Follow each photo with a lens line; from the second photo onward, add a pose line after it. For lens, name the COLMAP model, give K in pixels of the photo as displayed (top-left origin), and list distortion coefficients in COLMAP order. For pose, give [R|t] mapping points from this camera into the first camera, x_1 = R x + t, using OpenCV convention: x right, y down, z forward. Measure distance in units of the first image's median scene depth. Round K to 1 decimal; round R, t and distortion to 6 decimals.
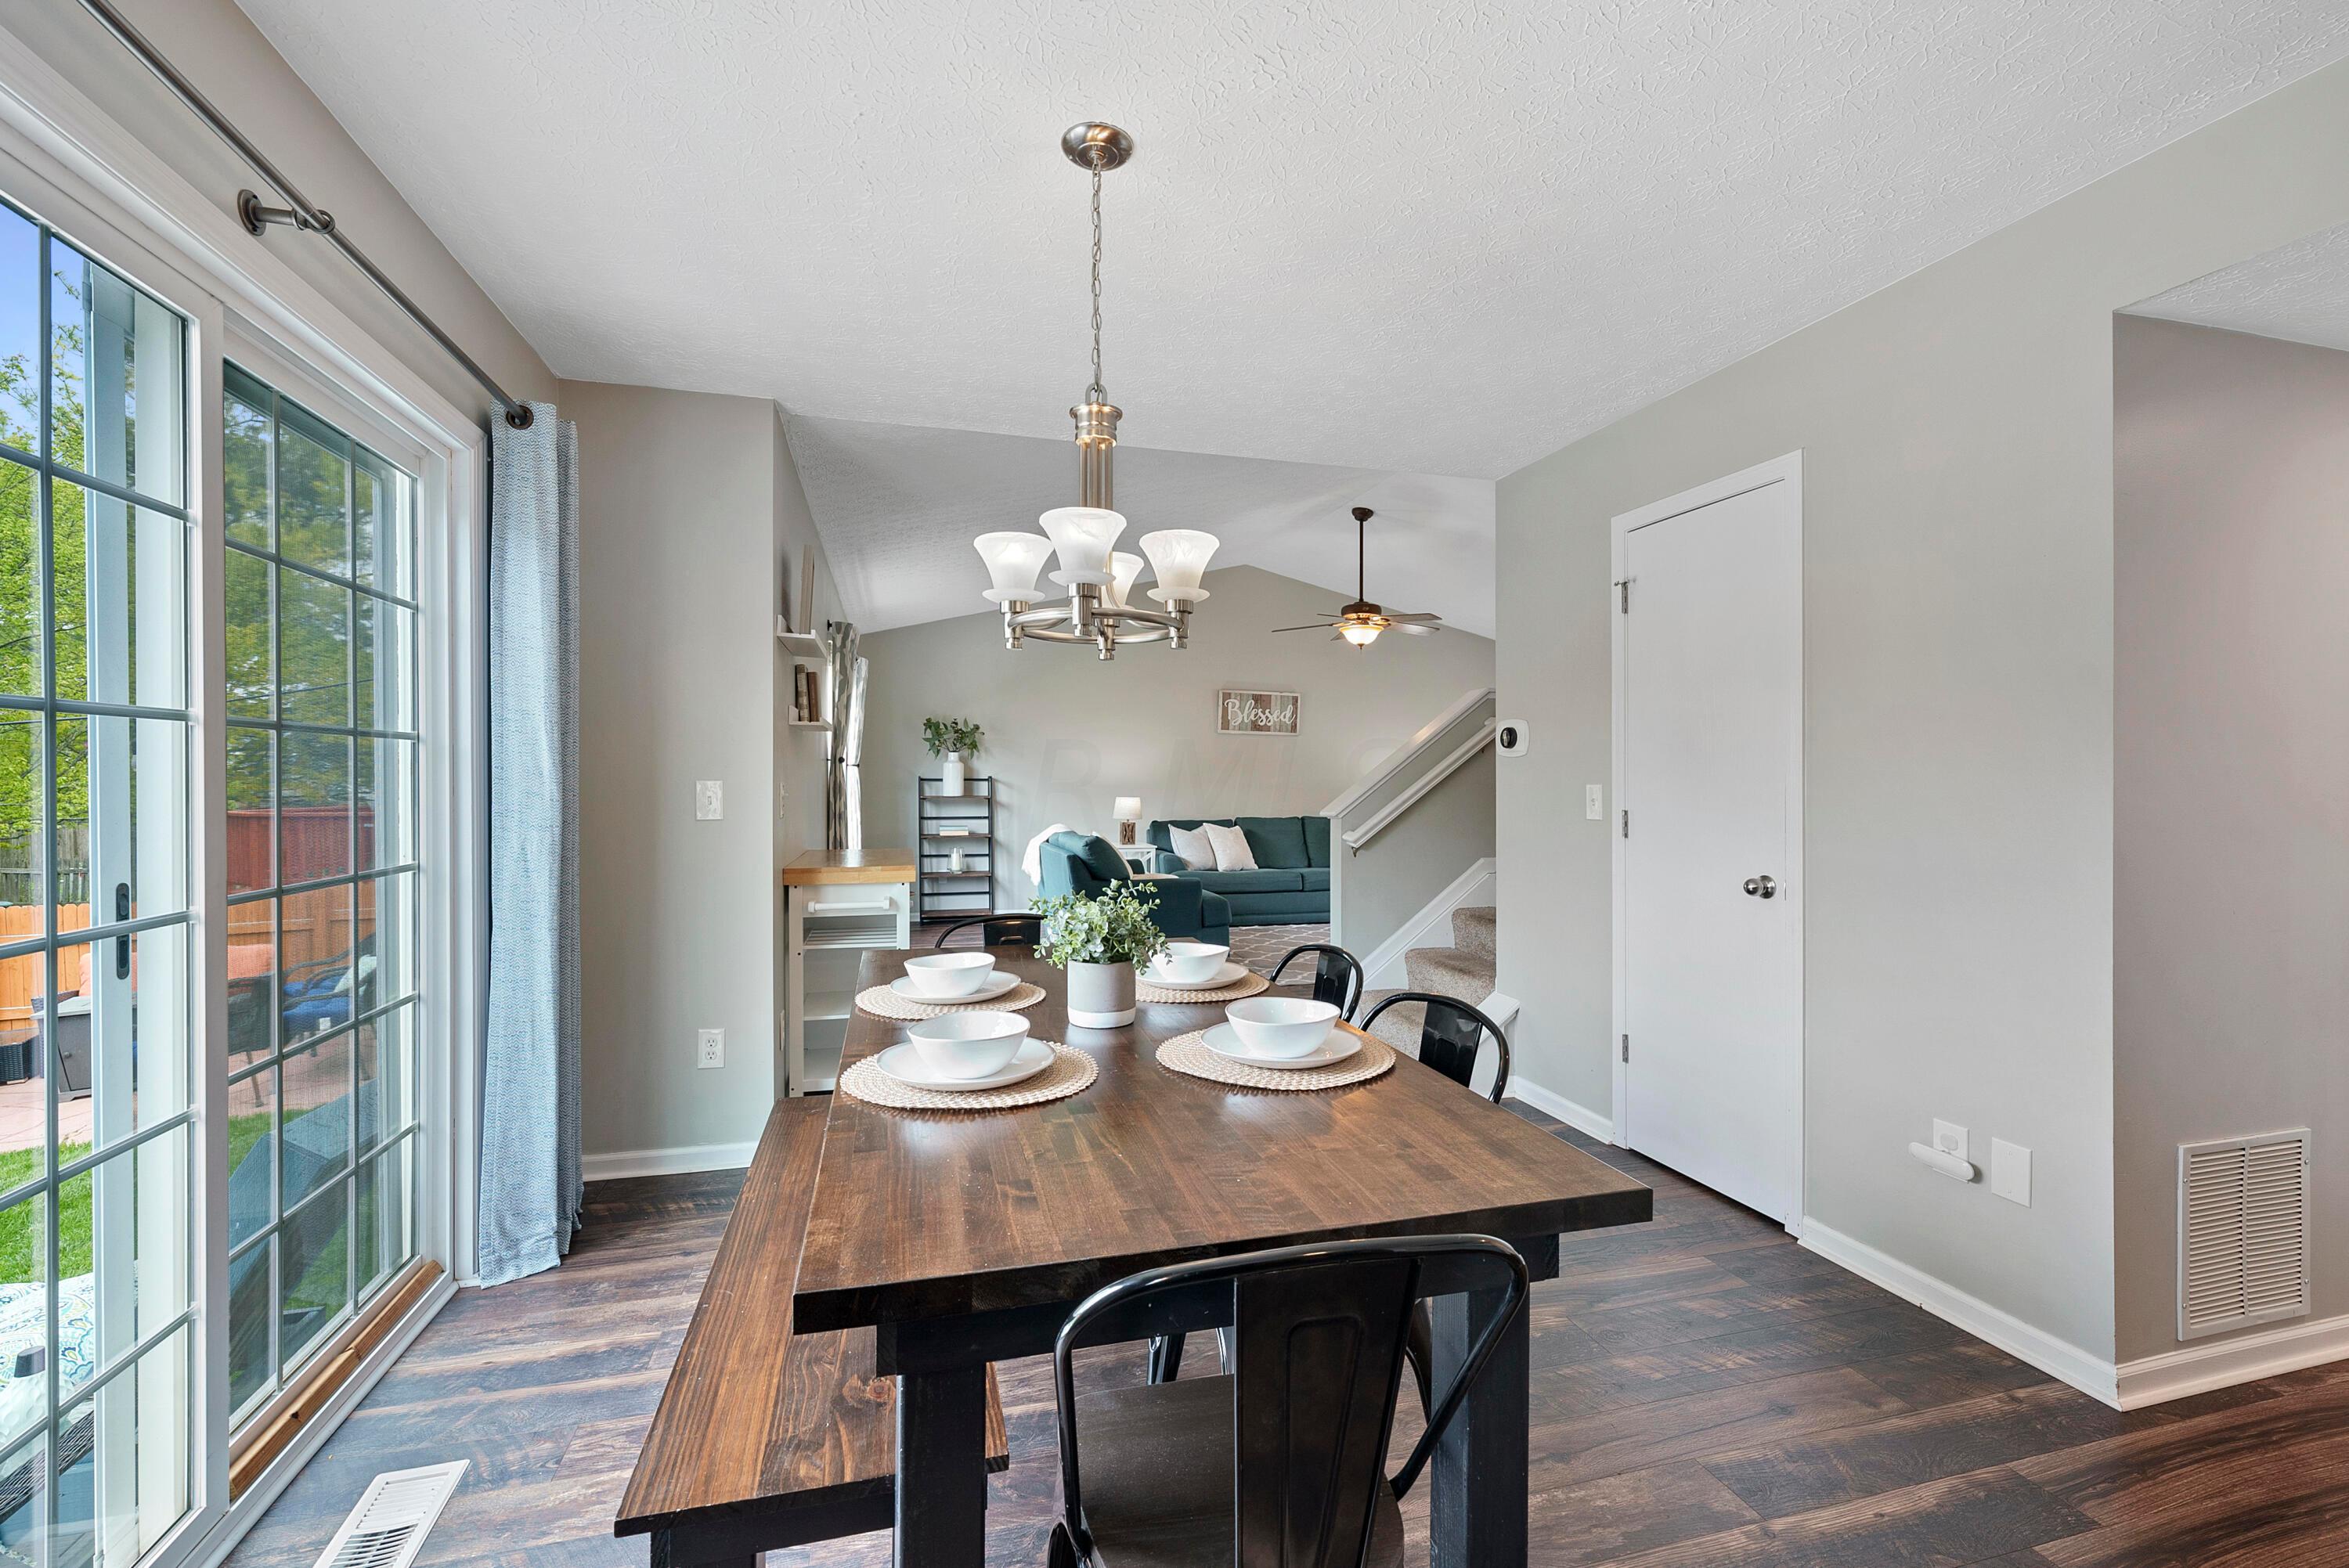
lens RADIAL K [[988.4, 0, 1176.7], [0, 988.4, 773.5], [0, 0, 1]] dist [-0.000960, -0.000606]
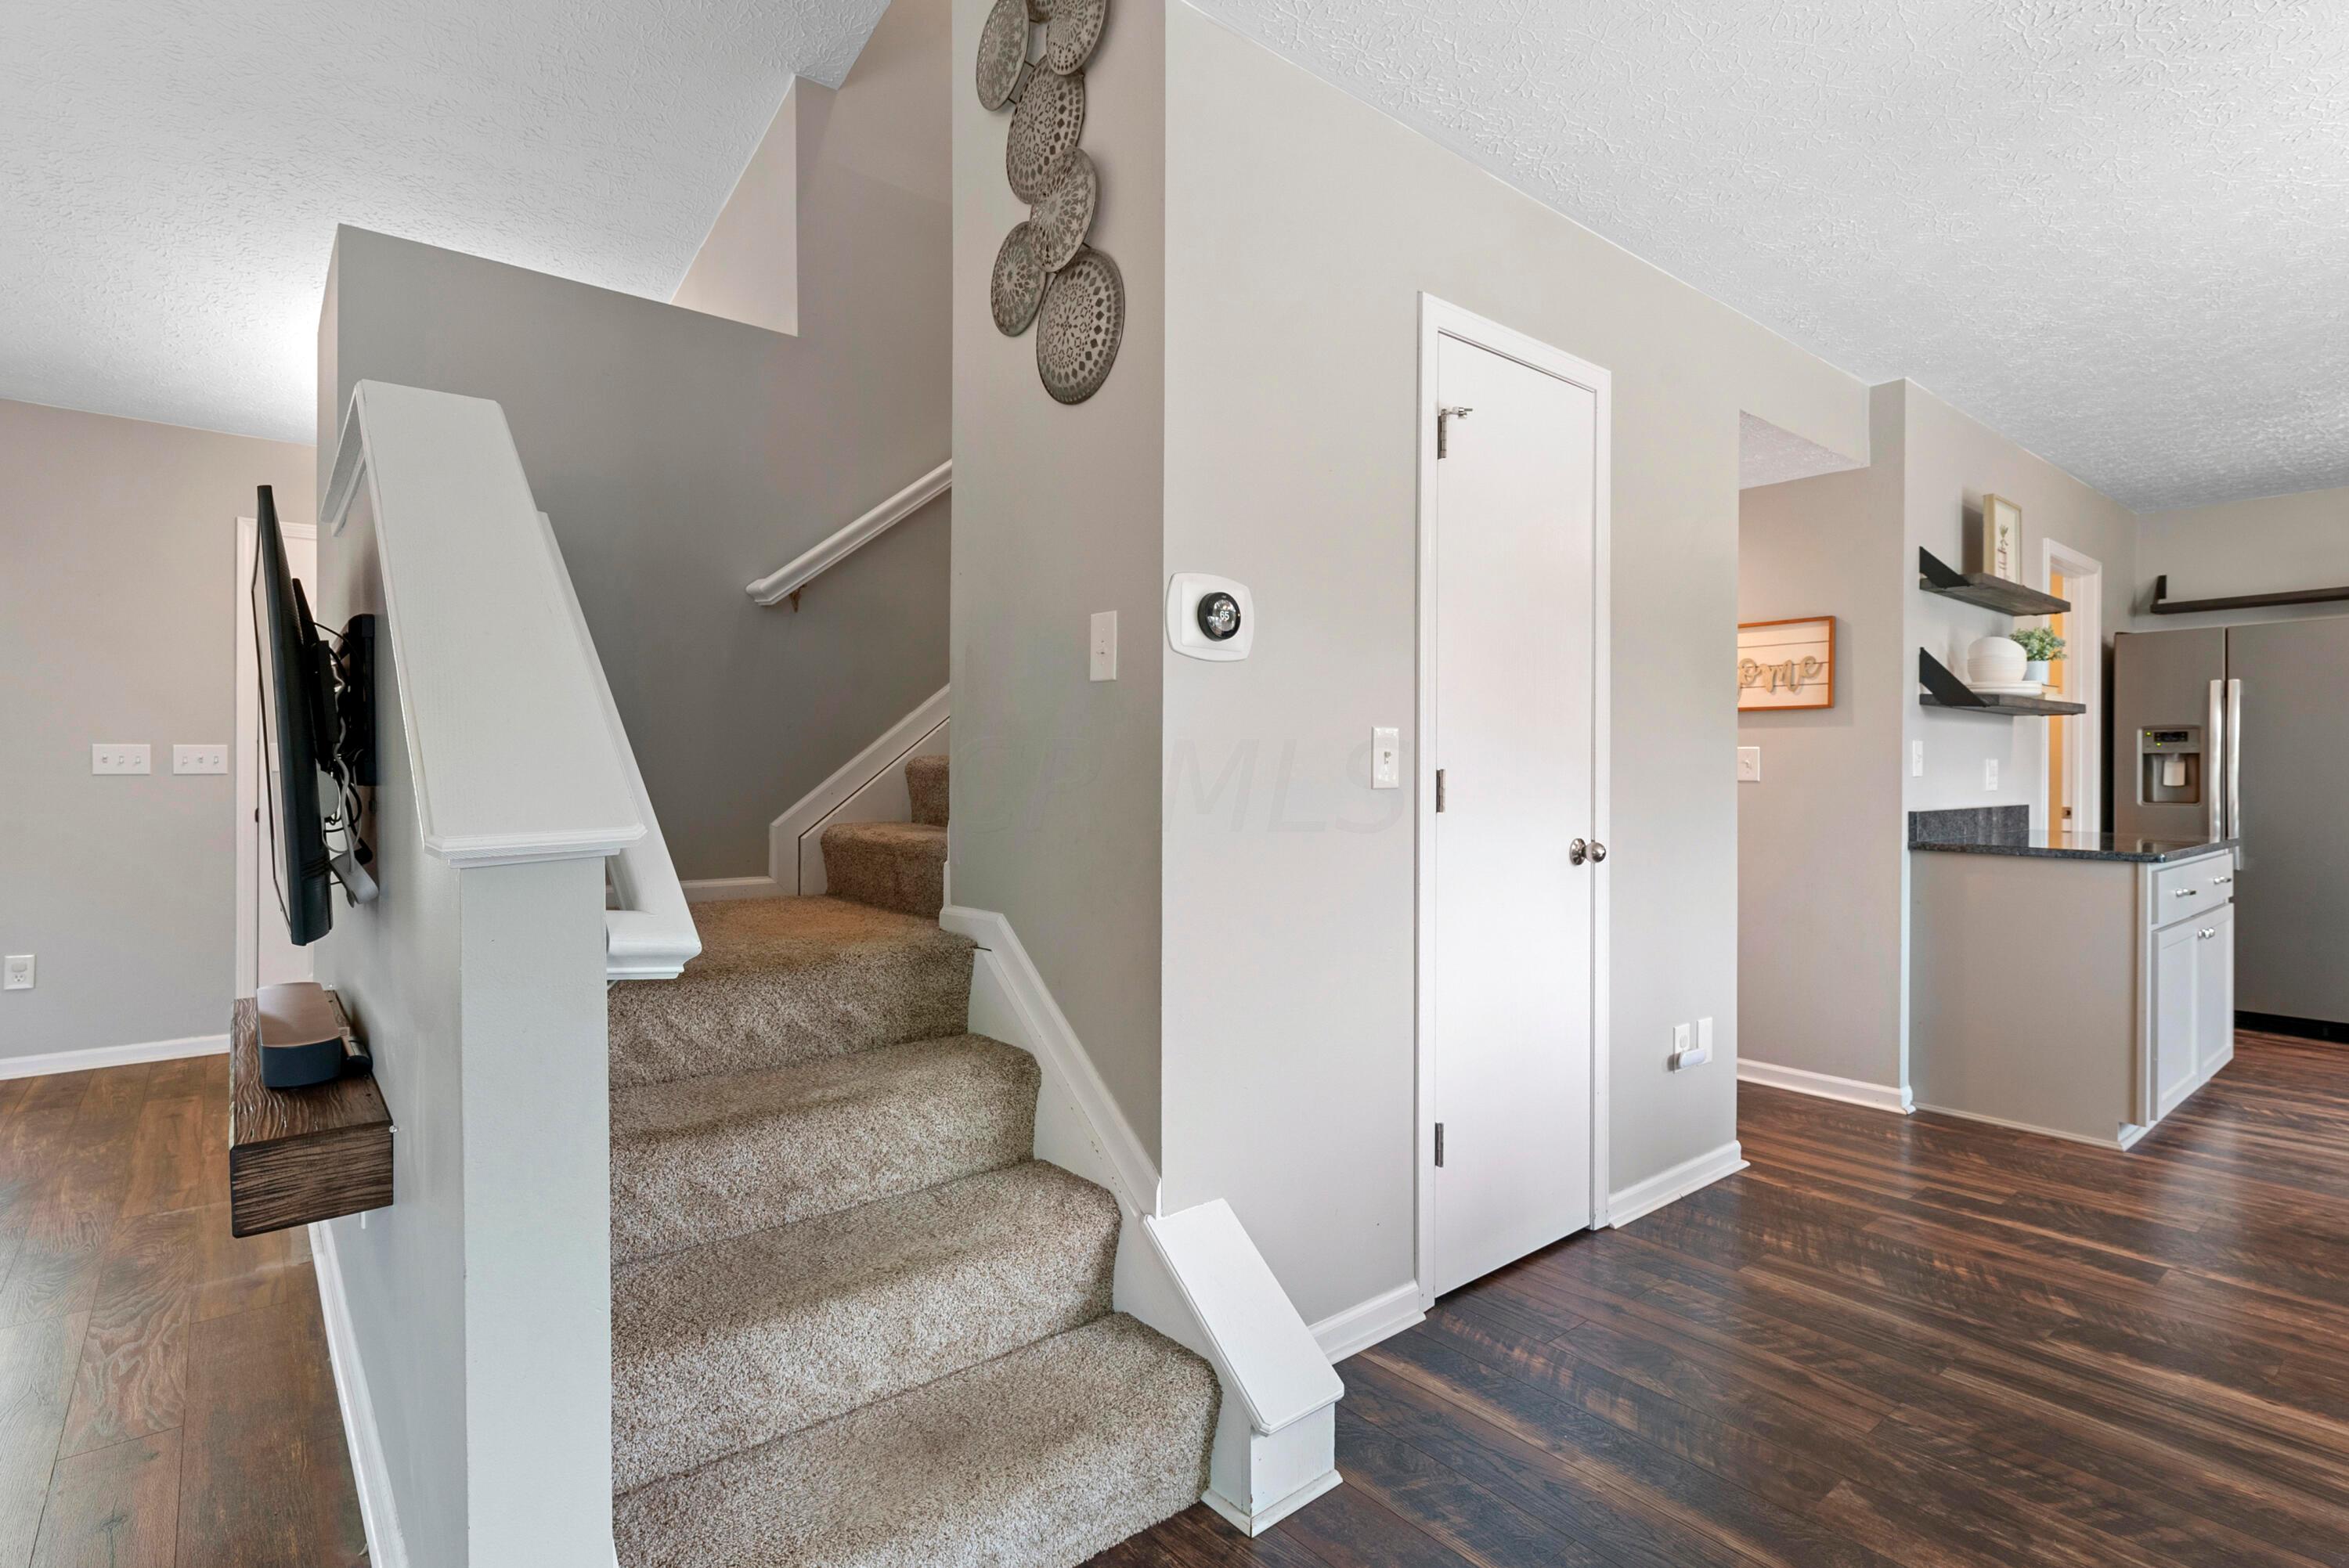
lens RADIAL K [[1145.8, 0, 1179.8], [0, 1145.8, 766.8], [0, 0, 1]] dist [0.003817, 0.000561]
pose [[-0.409156, -0.002828, 0.912460, -0.074221], [-0.010398, 0.999945, -0.001563, 0.019132], [-0.912405, -0.010128, -0.409163, 0.726355]]
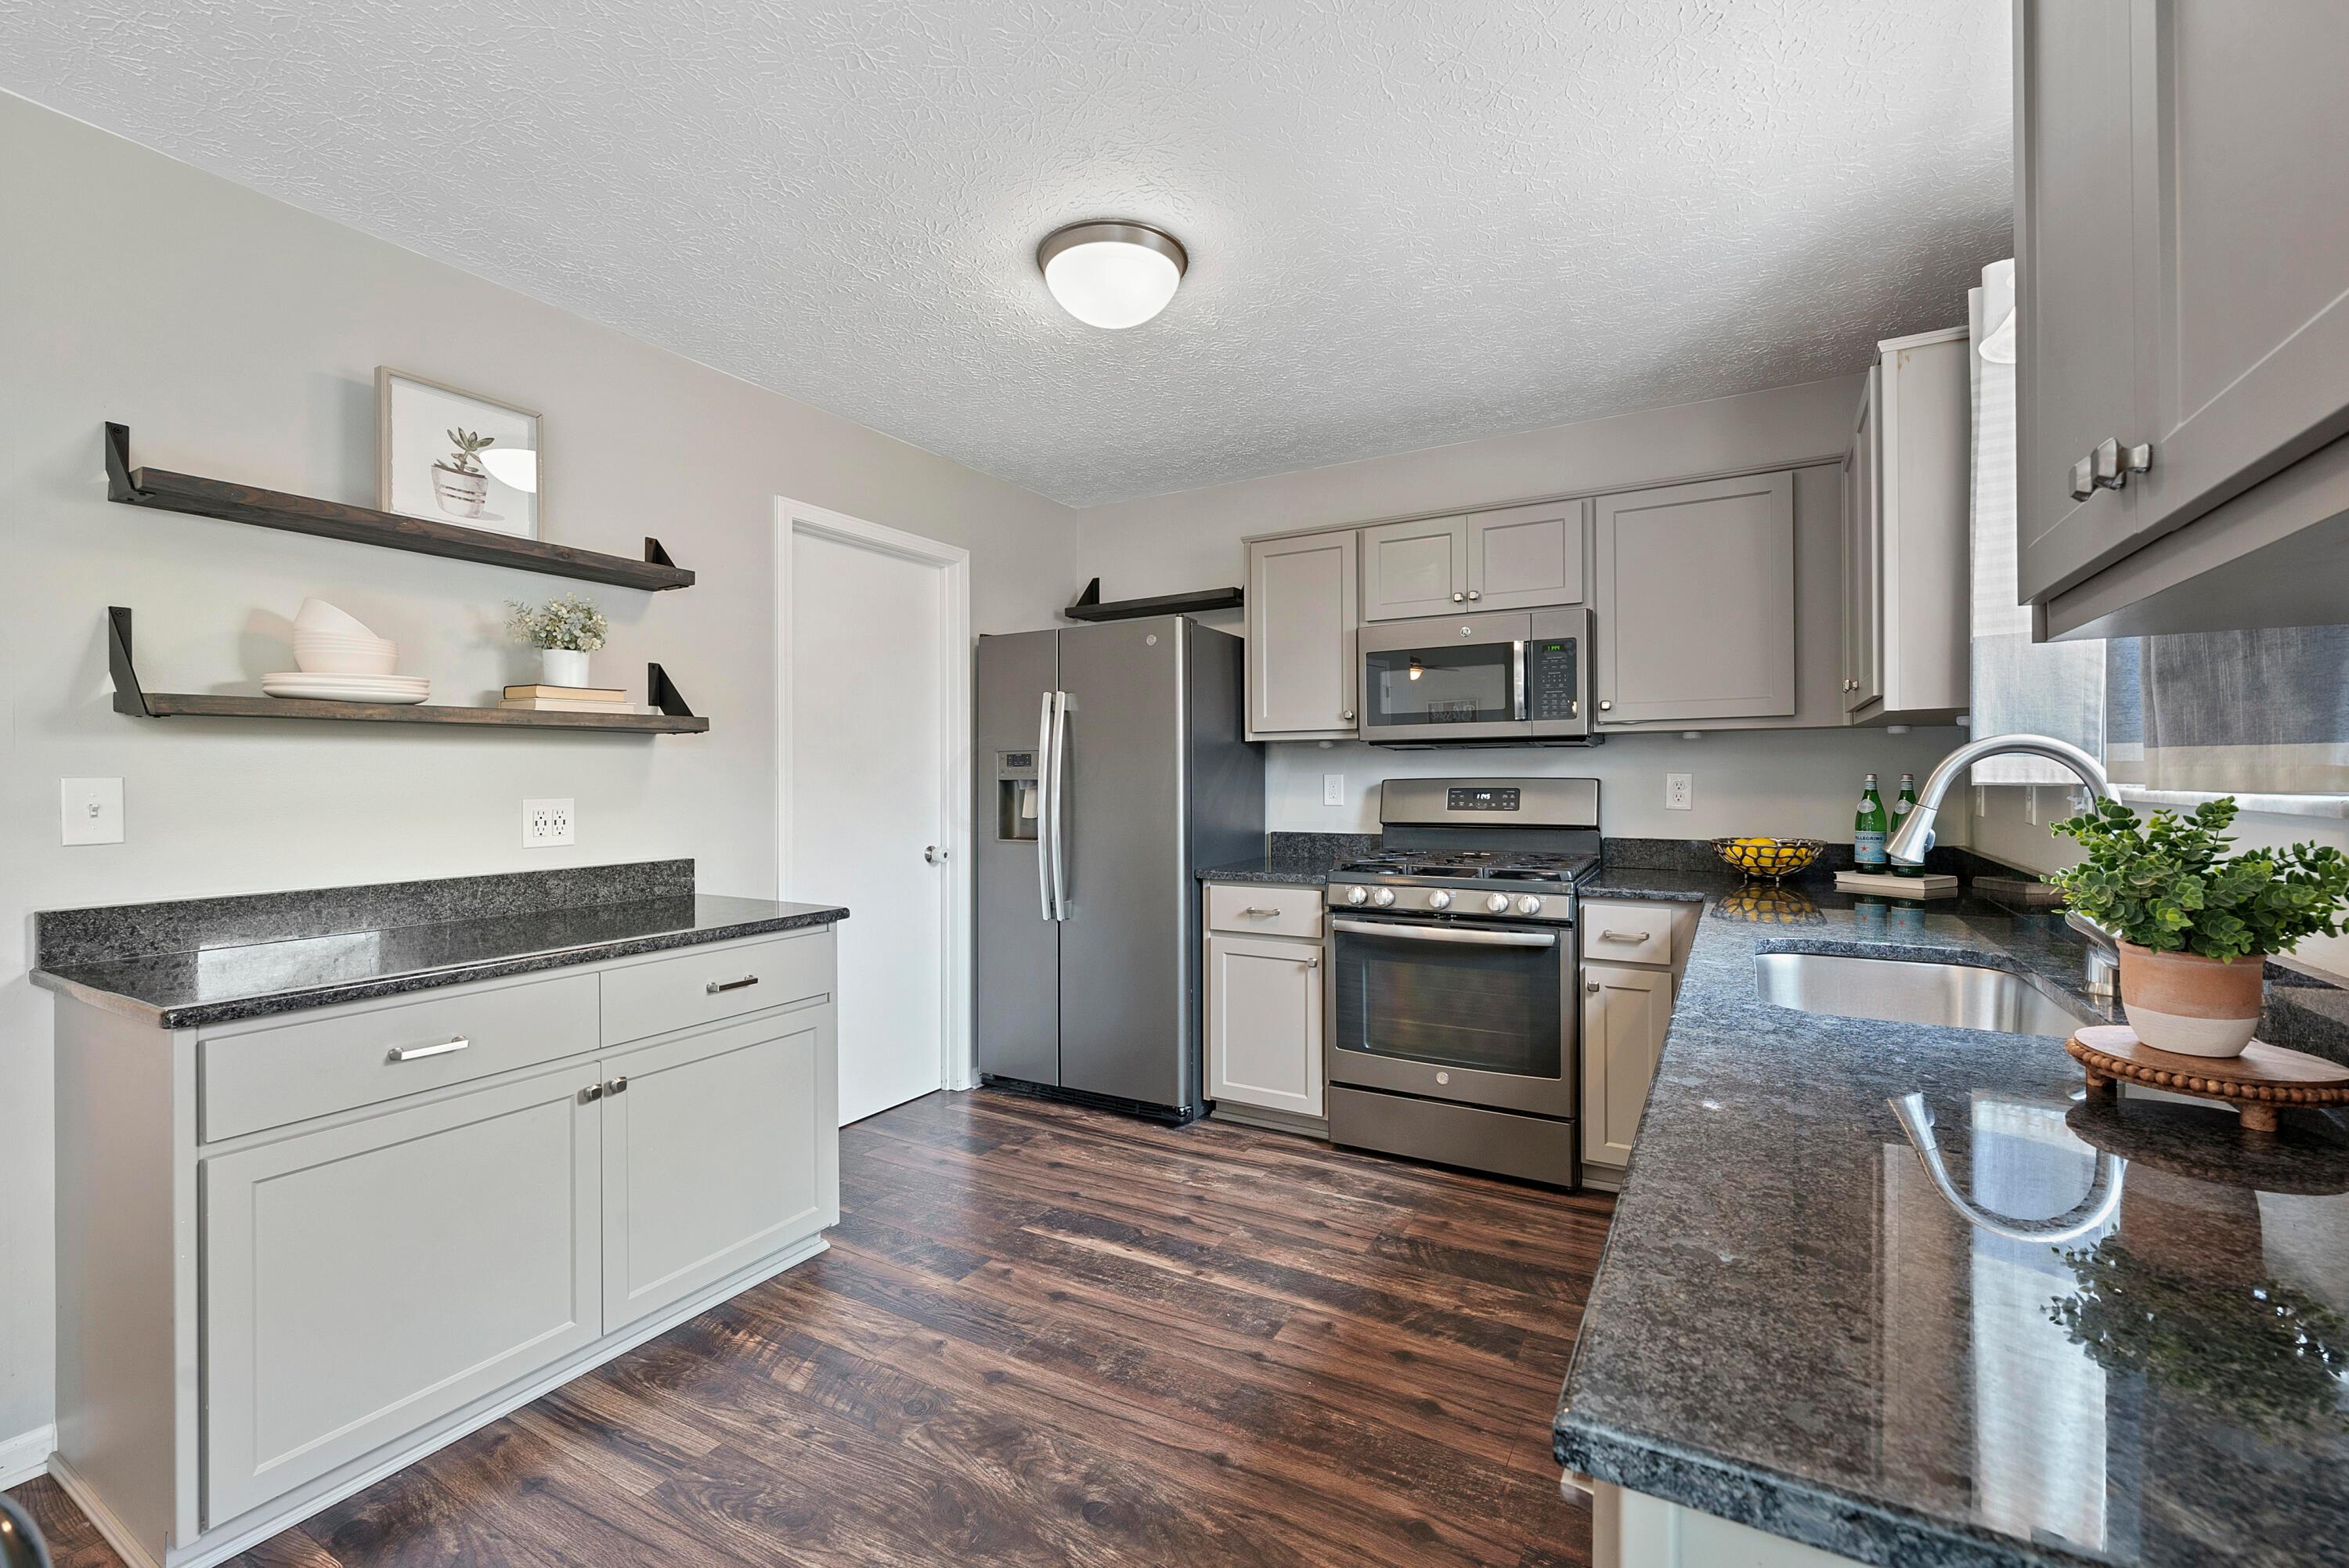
lens RADIAL K [[988.4, 0, 1176.7], [0, 988.4, 773.5], [0, 0, 1]] dist [-0.000960, -0.000606]
pose [[-0.700540, 0.005562, 0.713592, -0.100417], [0.000955, 0.999976, -0.006856, 0.001920], [-0.713613, -0.004121, -0.700528, 0.116177]]
